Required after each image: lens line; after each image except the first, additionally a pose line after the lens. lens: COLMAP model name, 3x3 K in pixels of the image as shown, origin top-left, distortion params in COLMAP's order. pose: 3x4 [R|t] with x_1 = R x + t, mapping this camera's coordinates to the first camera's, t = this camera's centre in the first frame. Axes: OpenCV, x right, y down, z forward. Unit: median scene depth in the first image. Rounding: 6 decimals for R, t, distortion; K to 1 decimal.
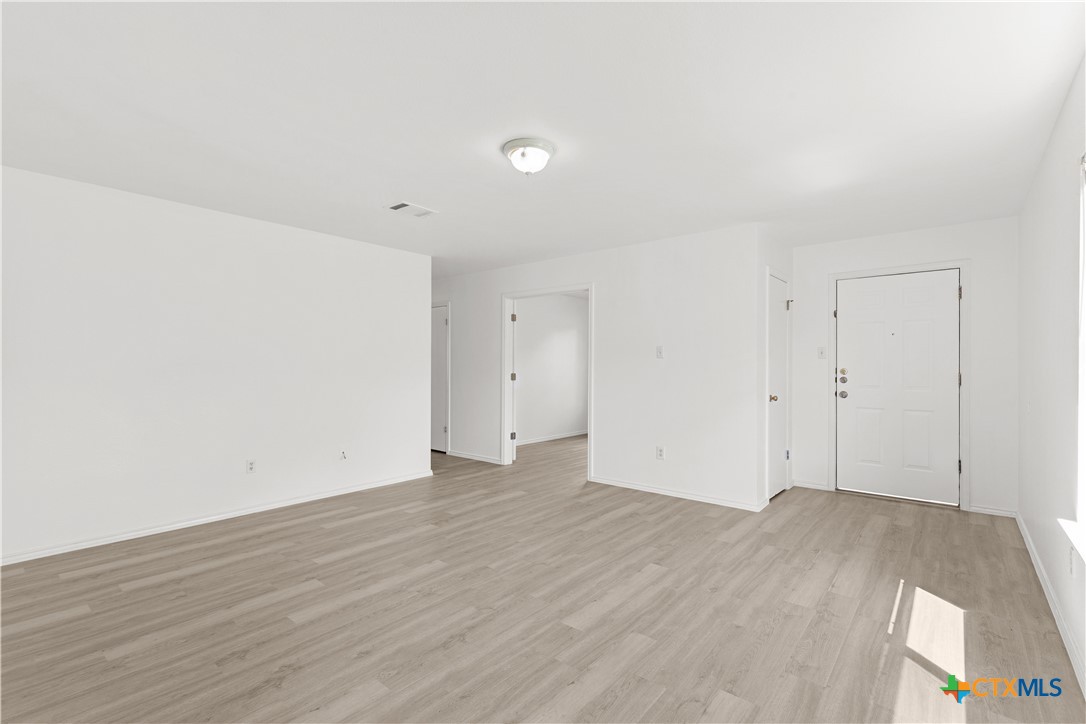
lens RADIAL K [[488.7, 0, 543.0], [0, 488.7, 362.0], [0, 0, 1]] dist [0.014490, -0.000127]
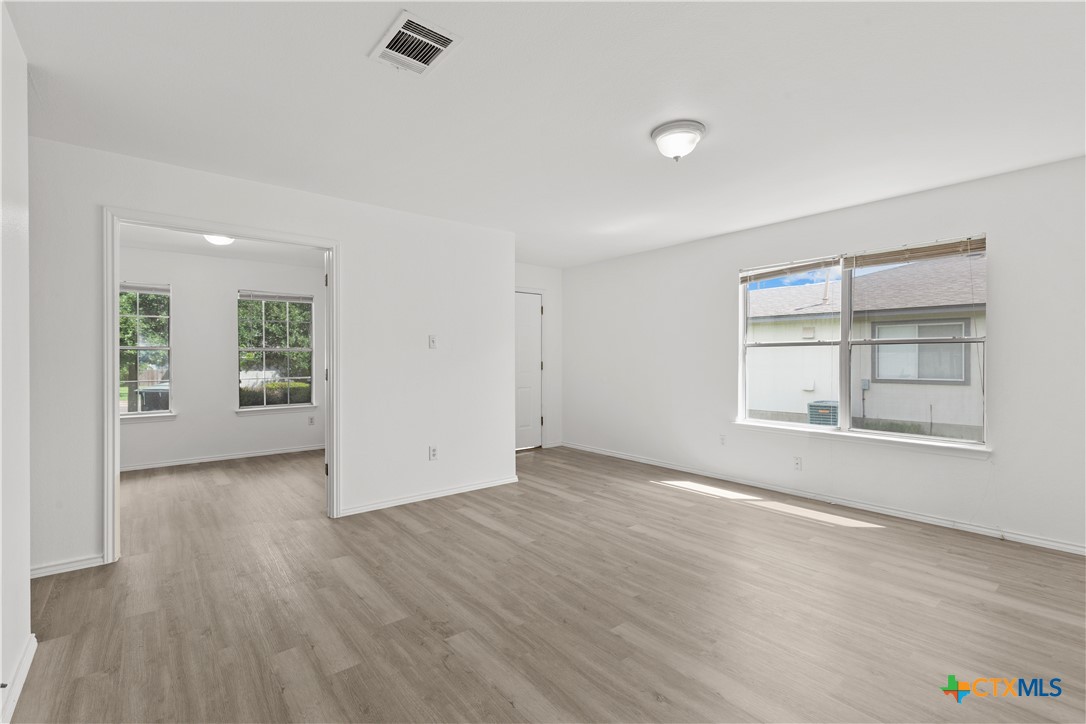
lens RADIAL K [[488.7, 0, 543.0], [0, 488.7, 362.0], [0, 0, 1]] dist [0.014490, -0.000127]
pose [[0.190795, -0.008718, 0.981591, -0.720159], [-0.007066, 0.999922, 0.010255, 0.009272], [-0.981604, -0.008893, 0.190719, 0.751493]]
